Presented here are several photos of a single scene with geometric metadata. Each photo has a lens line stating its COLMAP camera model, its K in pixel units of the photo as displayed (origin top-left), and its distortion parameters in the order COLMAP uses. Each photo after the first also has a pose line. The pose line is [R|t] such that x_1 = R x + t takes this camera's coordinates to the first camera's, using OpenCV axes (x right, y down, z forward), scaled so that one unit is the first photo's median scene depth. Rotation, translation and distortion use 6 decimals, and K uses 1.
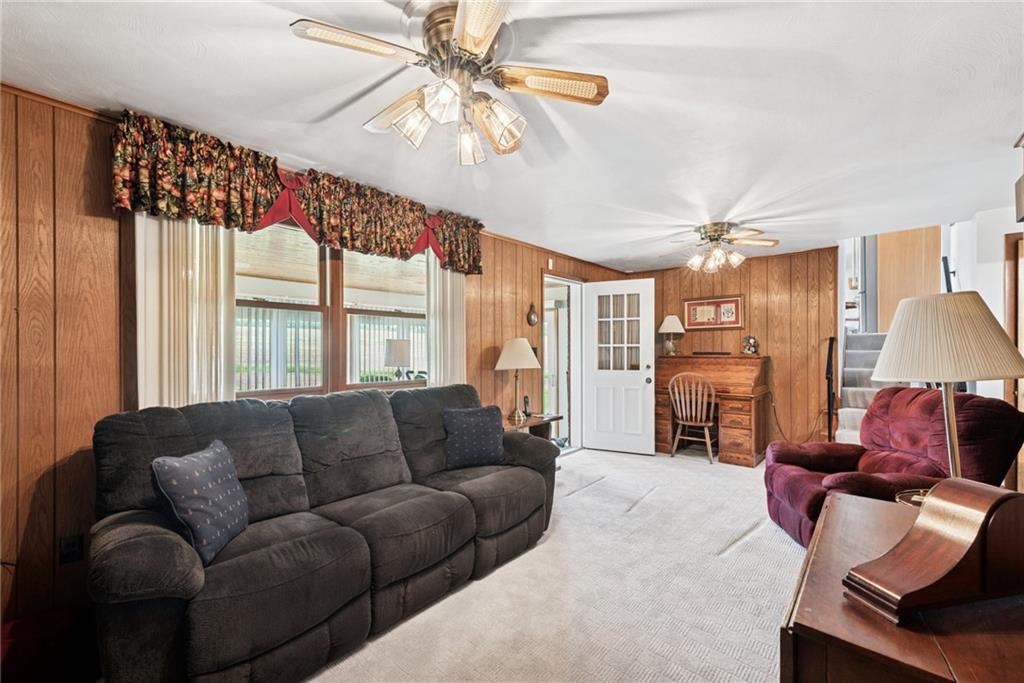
lens RADIAL K [[407.3, 0, 515.8], [0, 407.3, 346.7], [0, 0, 1]] dist [0.014889, -0.000038]
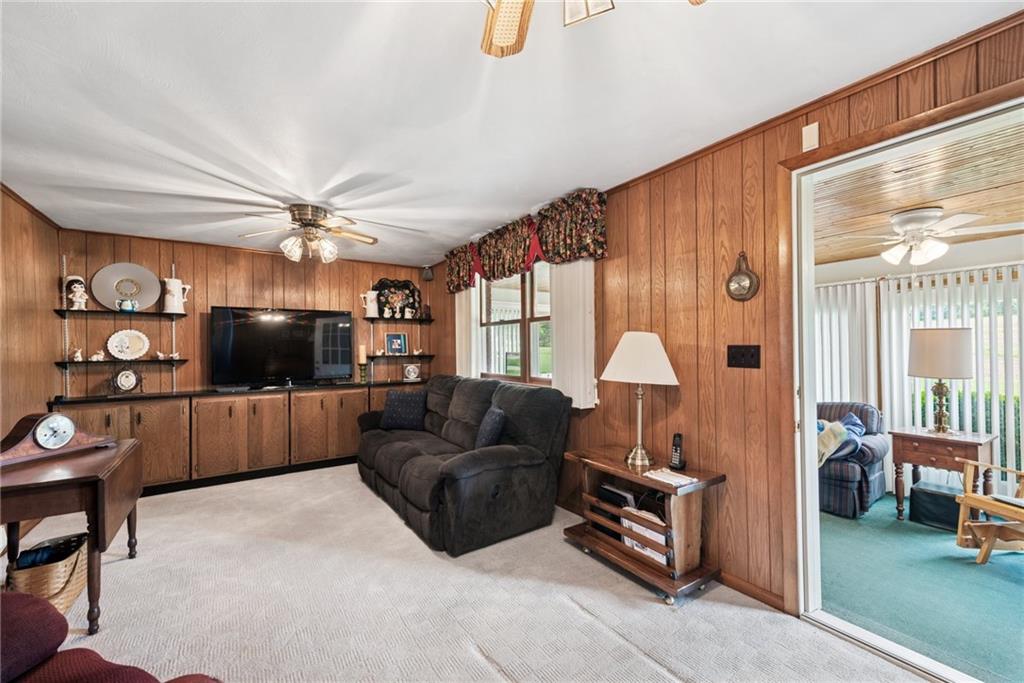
lens RADIAL K [[407.3, 0, 522.8], [0, 407.3, 346.1], [0, 0, 1]] dist [0.014889, -0.000038]
pose [[-0.233840, -0.000810, -0.972275, 0.875621], [0.013839, 0.999896, -0.004162, -0.001377], [0.972177, -0.014429, -0.233805, 1.327999]]
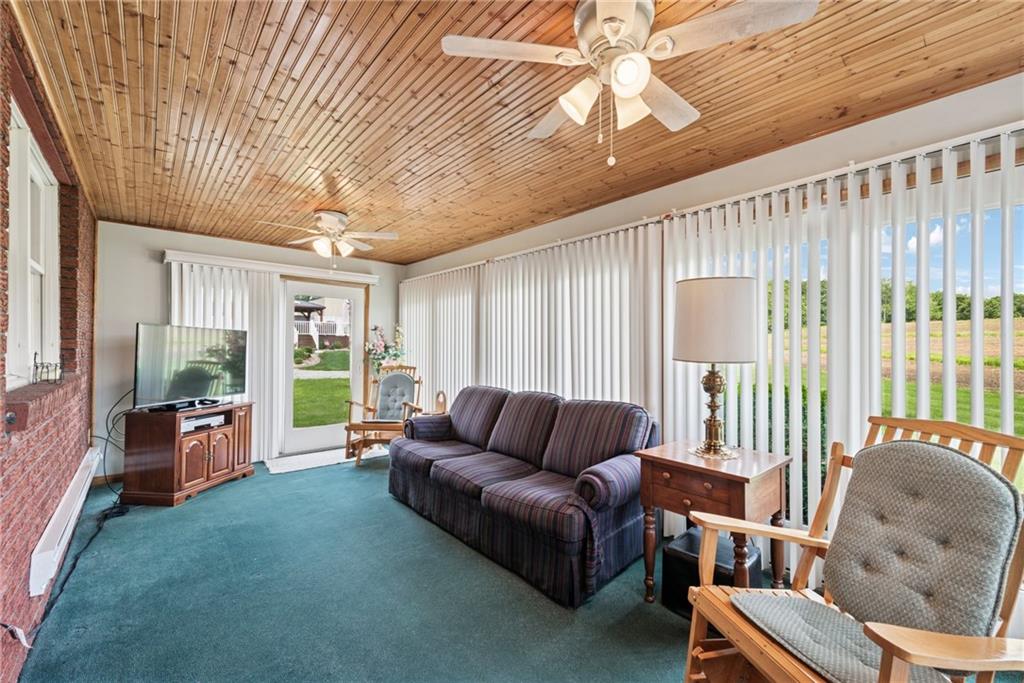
lens RADIAL K [[407.3, 0, 505.4], [0, 407.3, 342.1], [0, 0, 1]] dist [0.014889, -0.000038]
pose [[-0.121000, -0.003079, -0.992648, 0.148354], [0.002976, 0.999990, -0.003465, 0.072338], [0.992648, -0.003374, -0.120989, 1.978748]]
